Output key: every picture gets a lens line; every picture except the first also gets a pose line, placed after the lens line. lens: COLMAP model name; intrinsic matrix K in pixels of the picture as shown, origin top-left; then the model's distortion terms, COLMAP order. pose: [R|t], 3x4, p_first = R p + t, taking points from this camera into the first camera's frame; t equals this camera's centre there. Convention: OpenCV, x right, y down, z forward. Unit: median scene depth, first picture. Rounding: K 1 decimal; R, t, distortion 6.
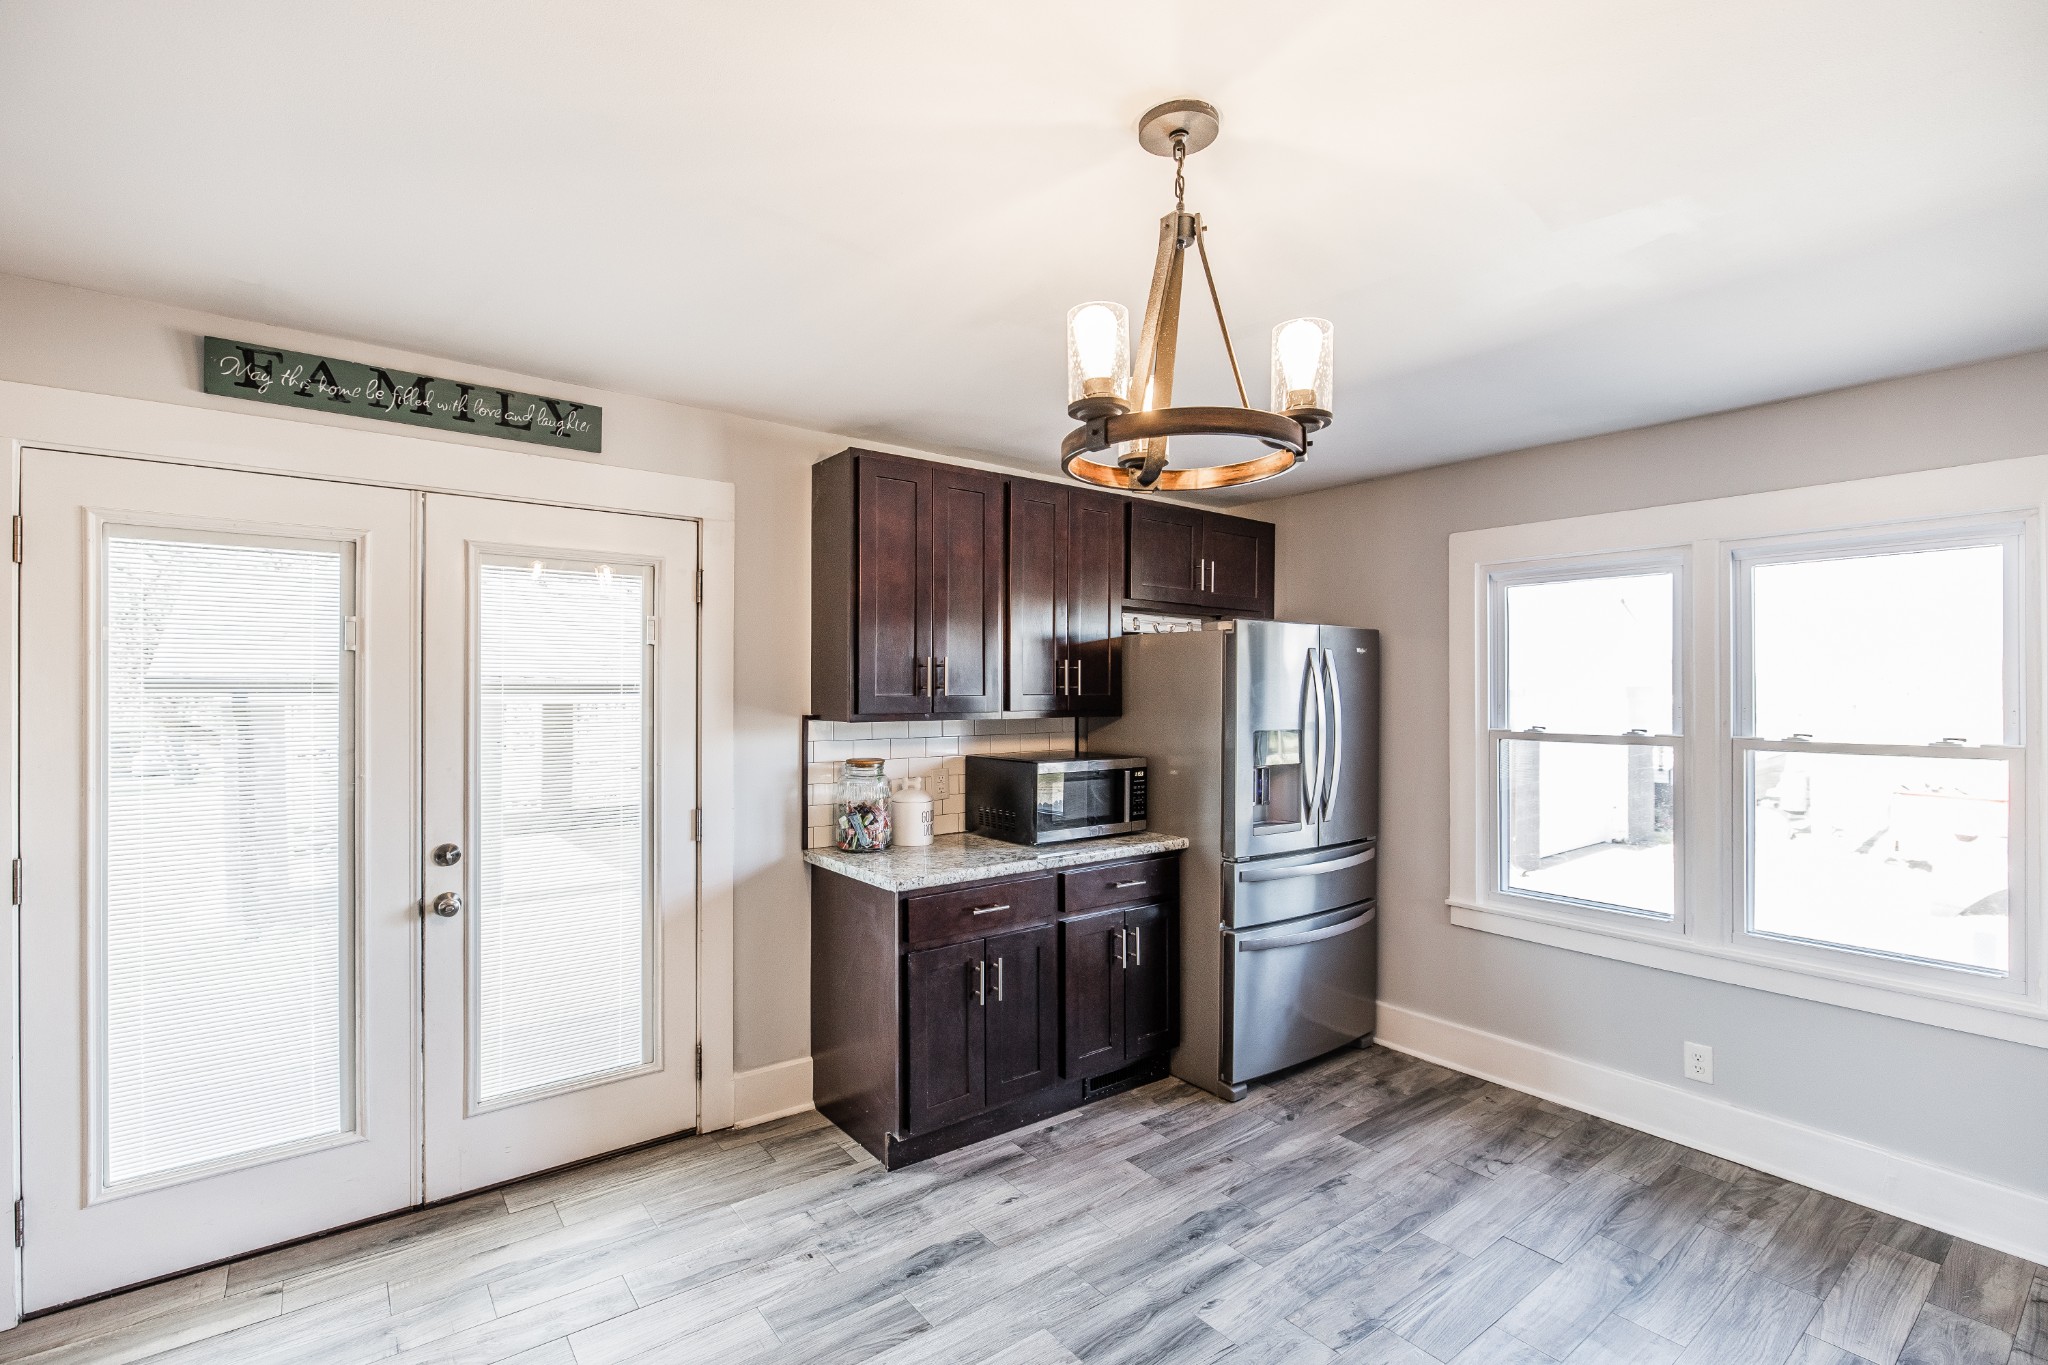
lens RADIAL K [[852.2, 0, 1037.4], [0, 852.2, 690.2], [0, 0, 1]] dist [-0.008409, 0.000138]
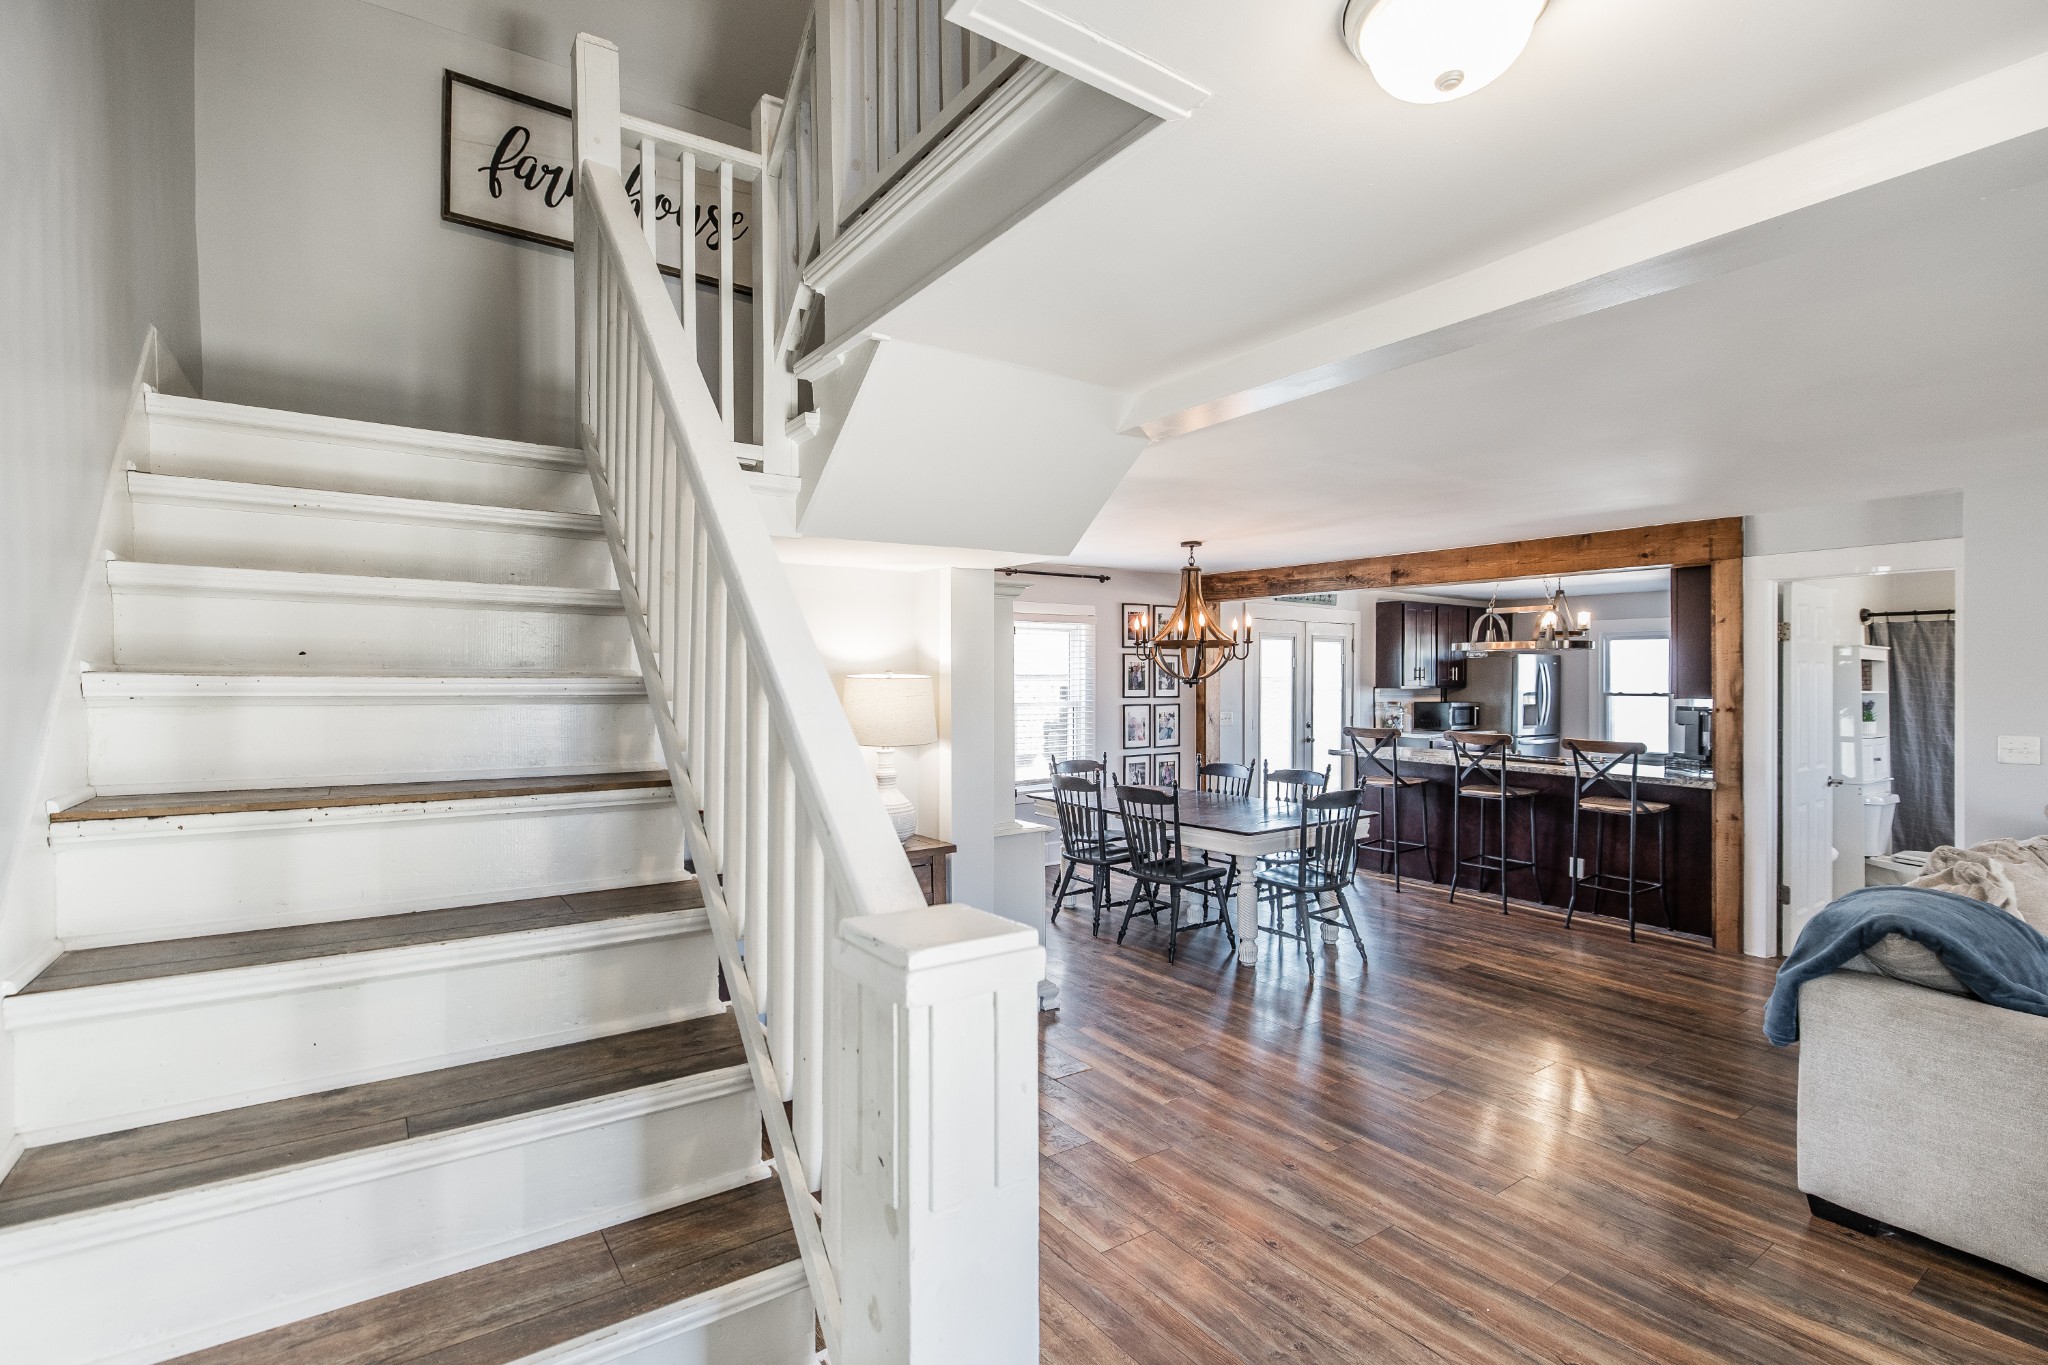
lens RADIAL K [[931.1, 0, 1016.4], [0, 931.1, 678.5], [0, 0, 1]] dist [0.002191, 0.000283]
pose [[0.999839, -0.000394, -0.017917, -1.351344], [0.000329, 0.999993, -0.003602, 0.011966], [0.017918, 0.003595, 0.999833, -2.102315]]
